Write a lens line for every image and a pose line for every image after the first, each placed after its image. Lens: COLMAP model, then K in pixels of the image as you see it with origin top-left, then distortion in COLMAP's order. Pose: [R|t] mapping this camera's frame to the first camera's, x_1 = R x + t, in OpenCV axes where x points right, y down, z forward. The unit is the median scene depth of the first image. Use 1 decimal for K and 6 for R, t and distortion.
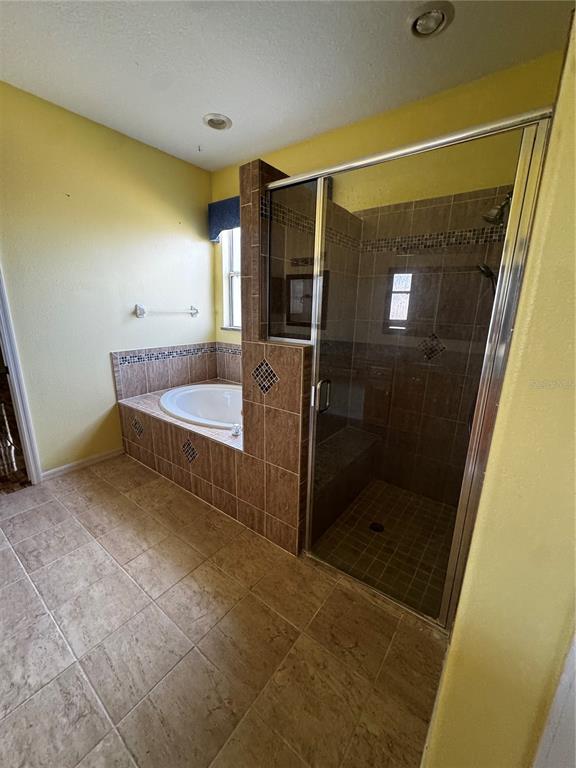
lens RADIAL K [[307.8, 0, 286.3], [0, 307.8, 383.9], [0, 0, 1]] dist [-0.002521, -0.000250]
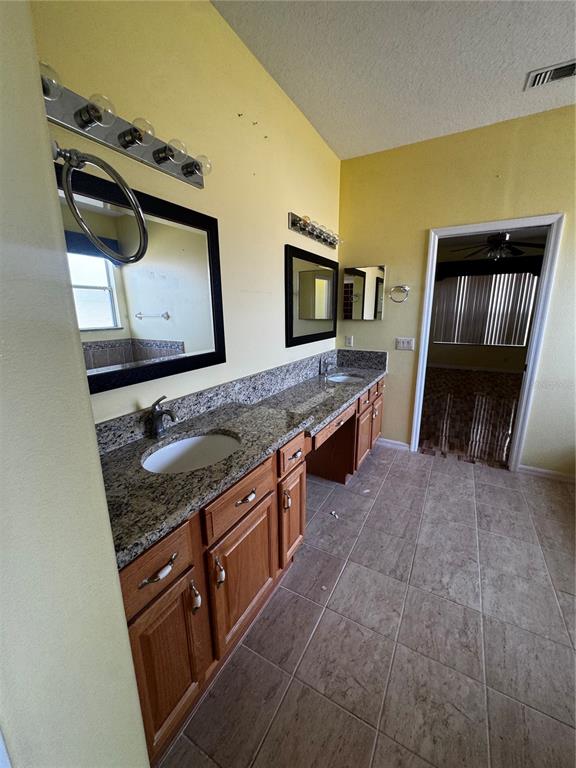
lens RADIAL K [[307.8, 0, 287.5], [0, 307.8, 383.3], [0, 0, 1]] dist [-0.002521, -0.000250]
pose [[0.142602, 0.214834, -0.966184, 0.104086], [-0.237120, 0.955149, 0.177383, 0.020917], [0.960957, 0.203806, 0.187147, -0.075137]]
